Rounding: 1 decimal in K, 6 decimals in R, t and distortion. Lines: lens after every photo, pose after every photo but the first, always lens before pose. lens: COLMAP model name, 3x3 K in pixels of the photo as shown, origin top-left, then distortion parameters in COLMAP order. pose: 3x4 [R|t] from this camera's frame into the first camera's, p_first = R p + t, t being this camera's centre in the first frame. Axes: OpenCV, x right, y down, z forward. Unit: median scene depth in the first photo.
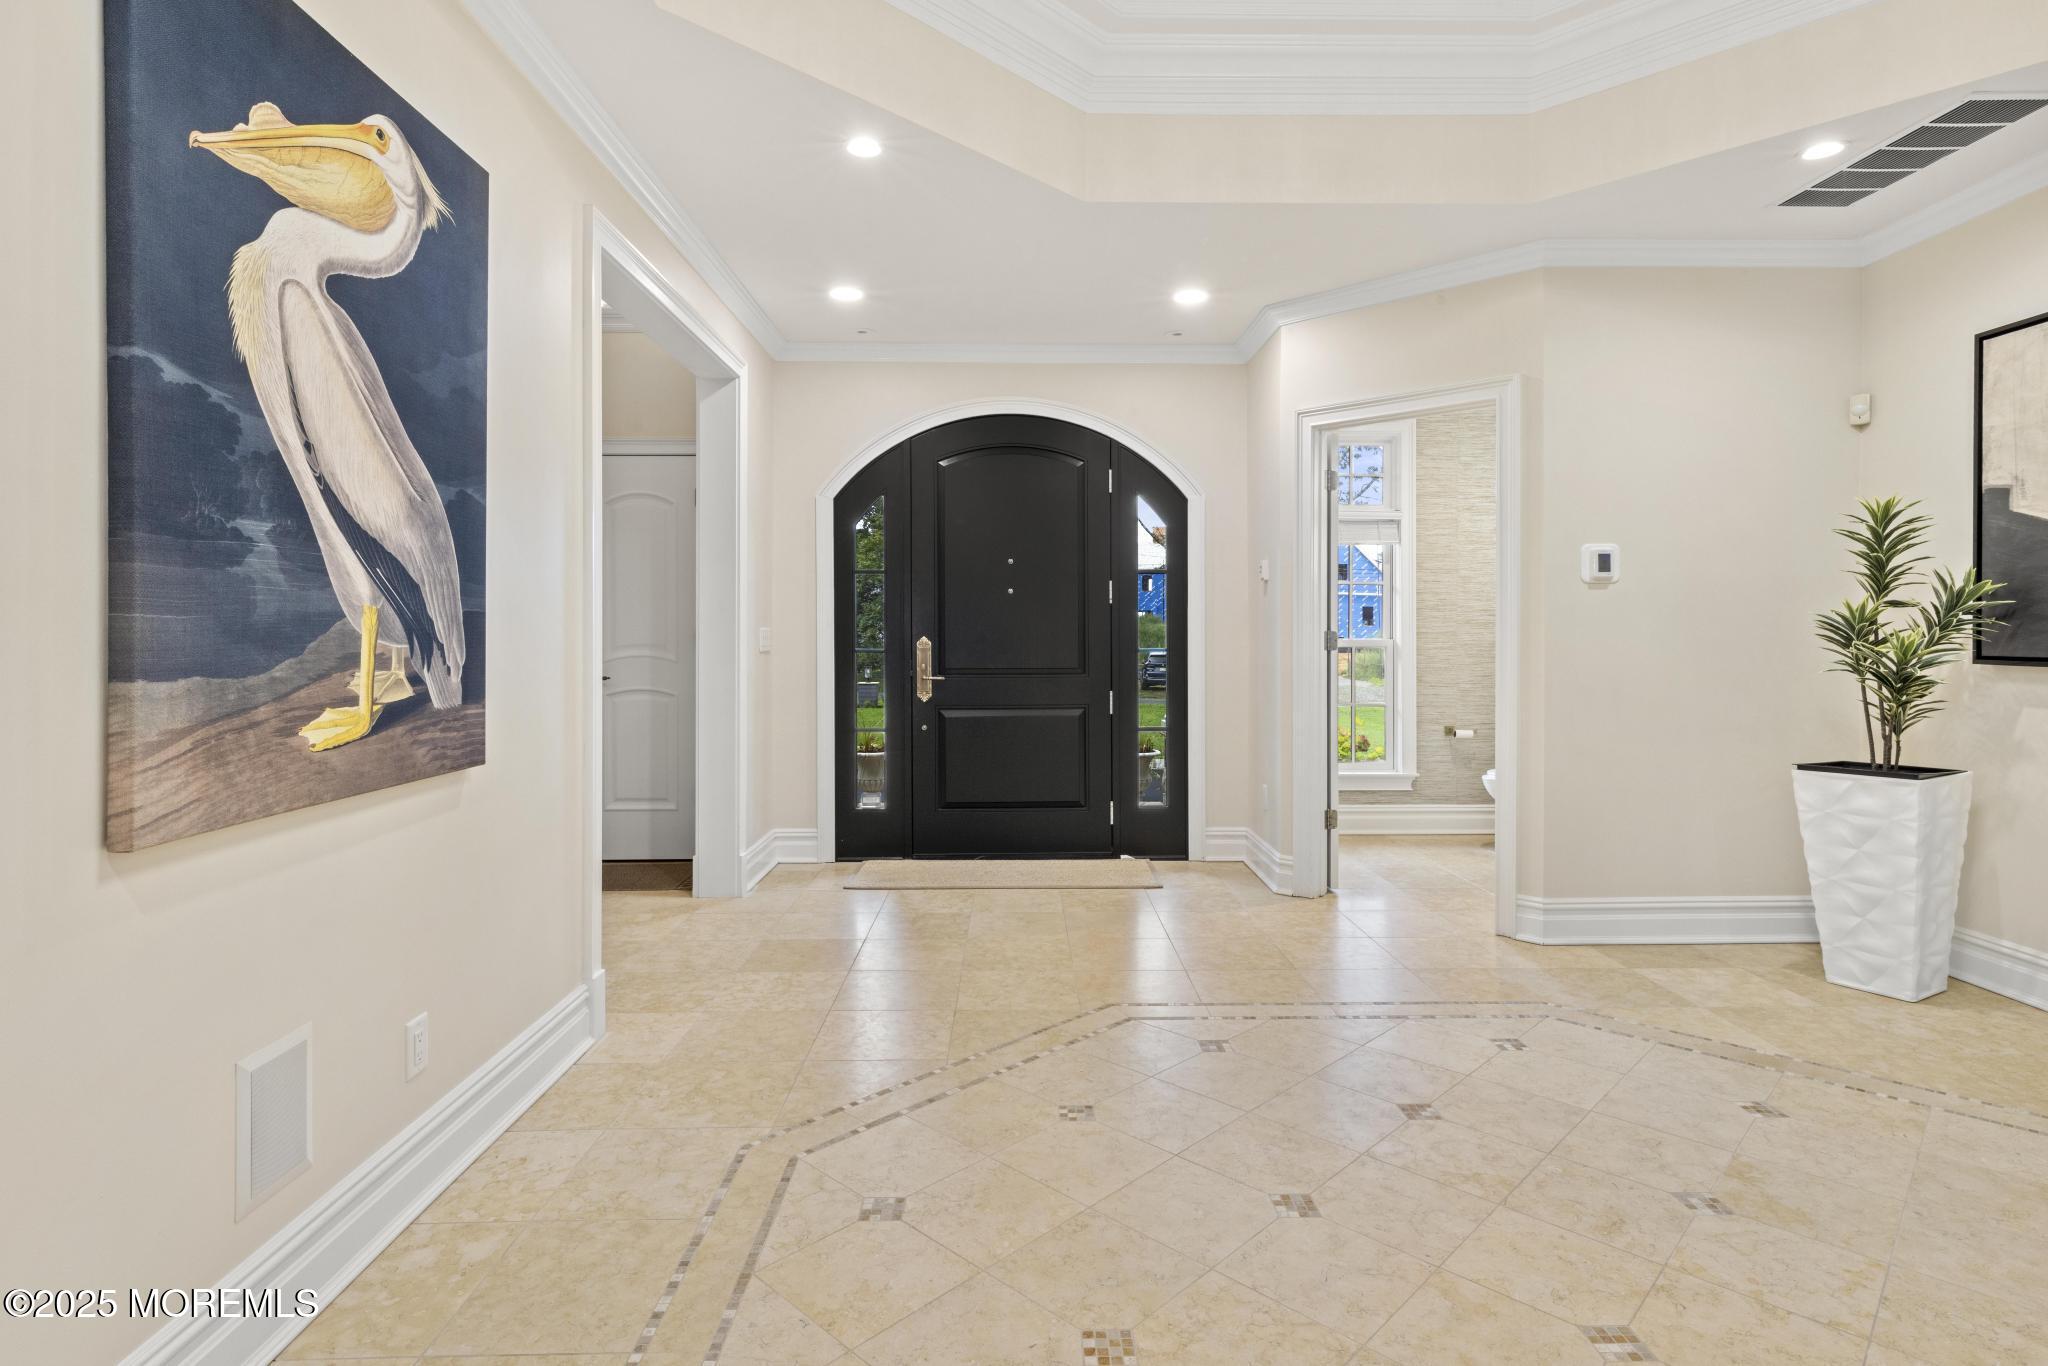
lens RADIAL K [[1062.6, 0, 1029.5], [0, 1062.6, 650.1], [0, 0, 1]] dist [0.005884, 0.000109]
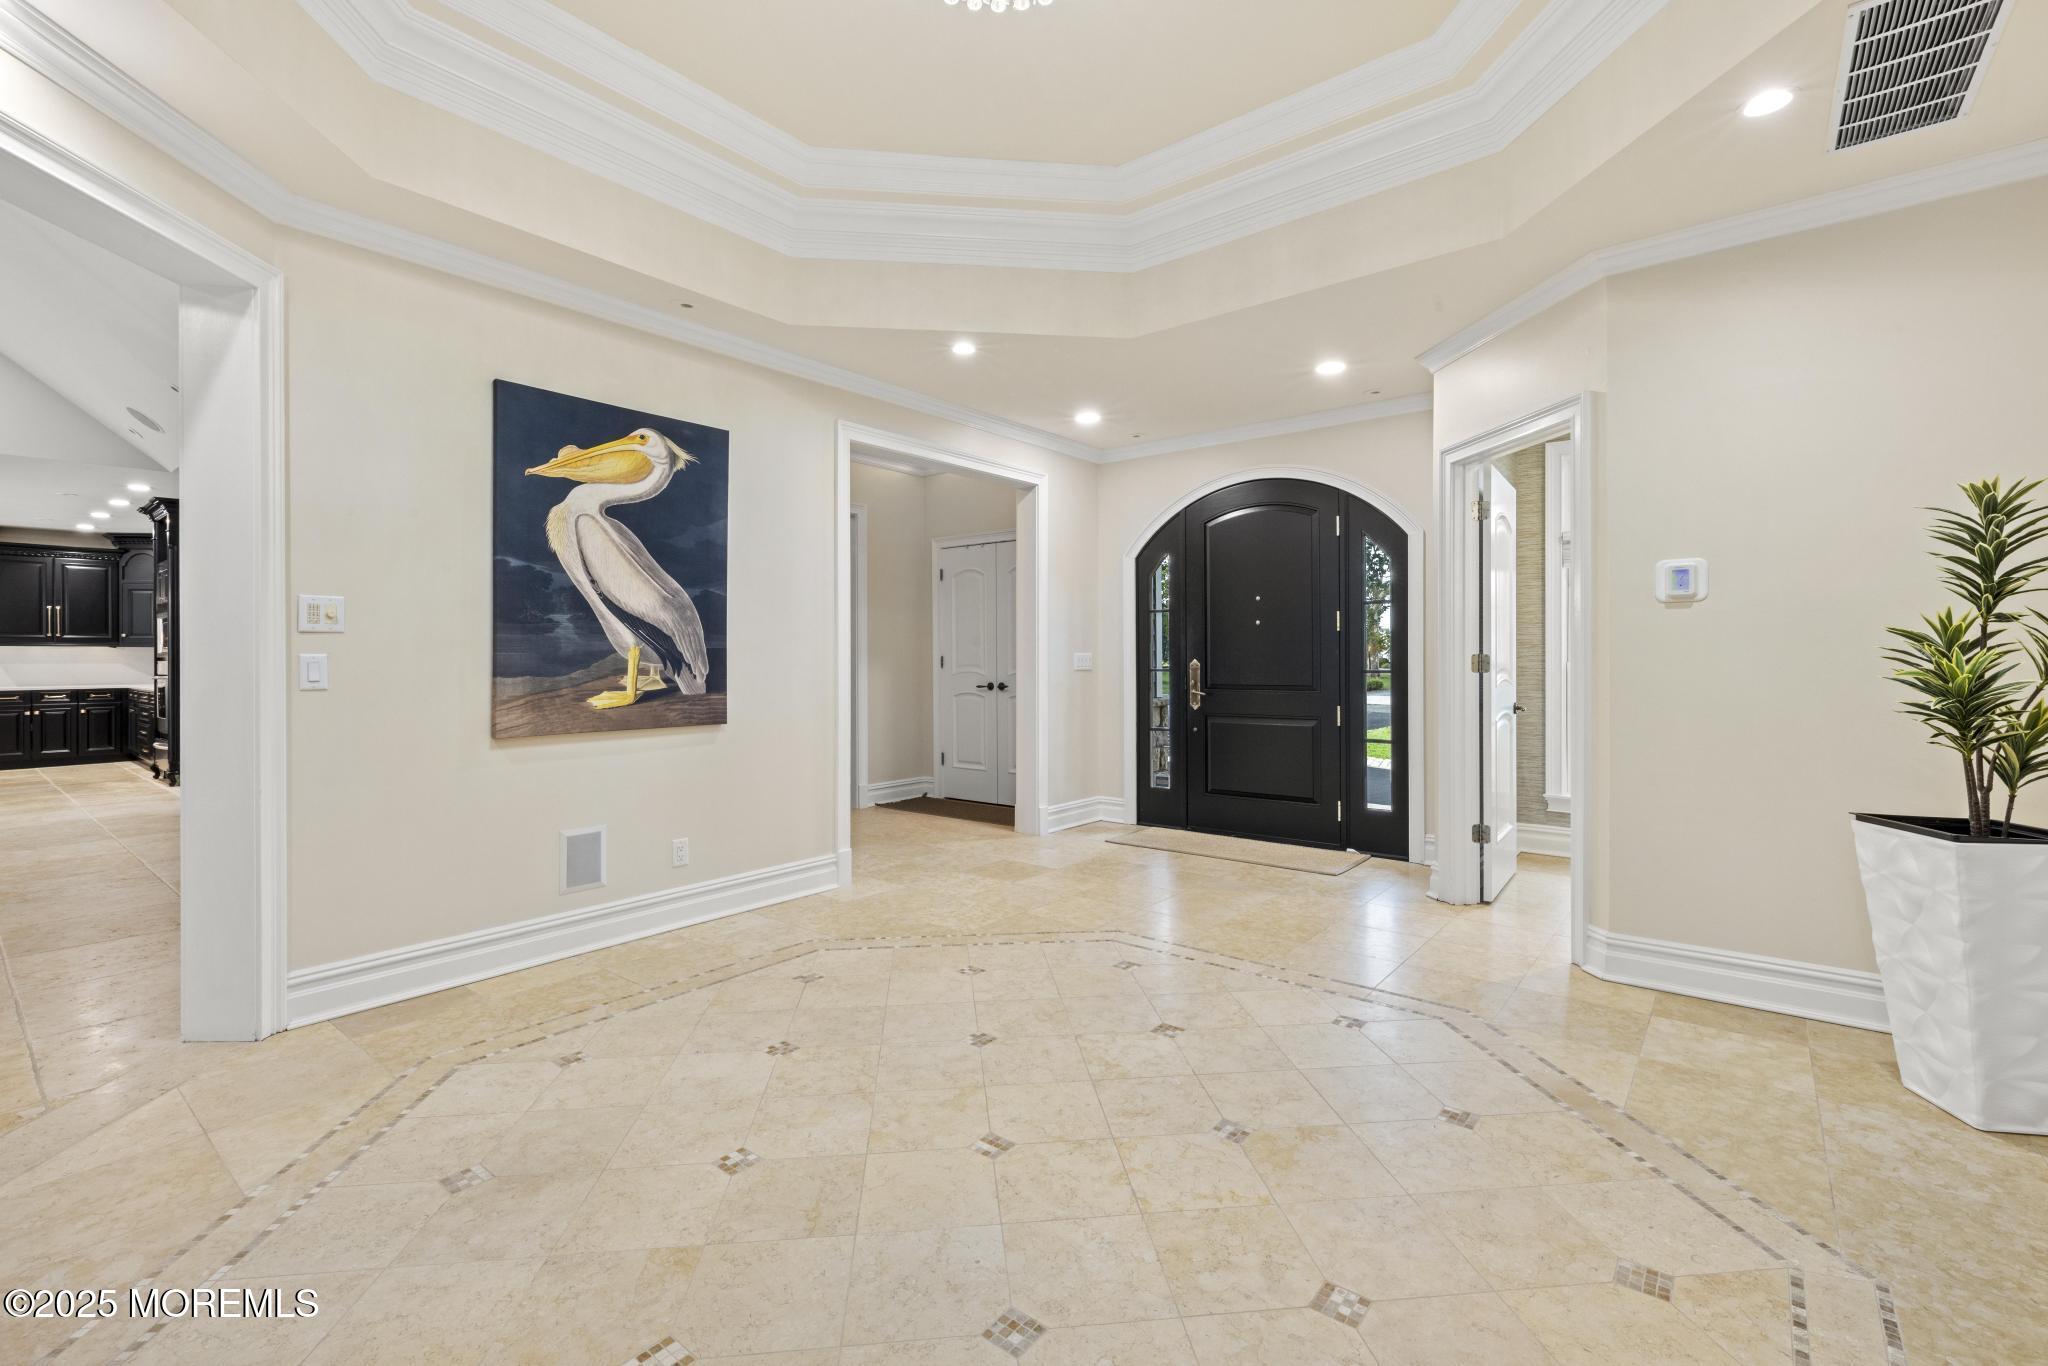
lens RADIAL K [[898.1, 0, 1027.6], [0, 898.1, 666.3], [0, 0, 1]] dist [0.007263, -0.000934]
pose [[0.763534, 0.004689, -0.645750, 0.929571], [-0.006929, 0.999976, -0.000931, -0.003550], [0.645730, 0.005185, 0.763548, 0.059810]]
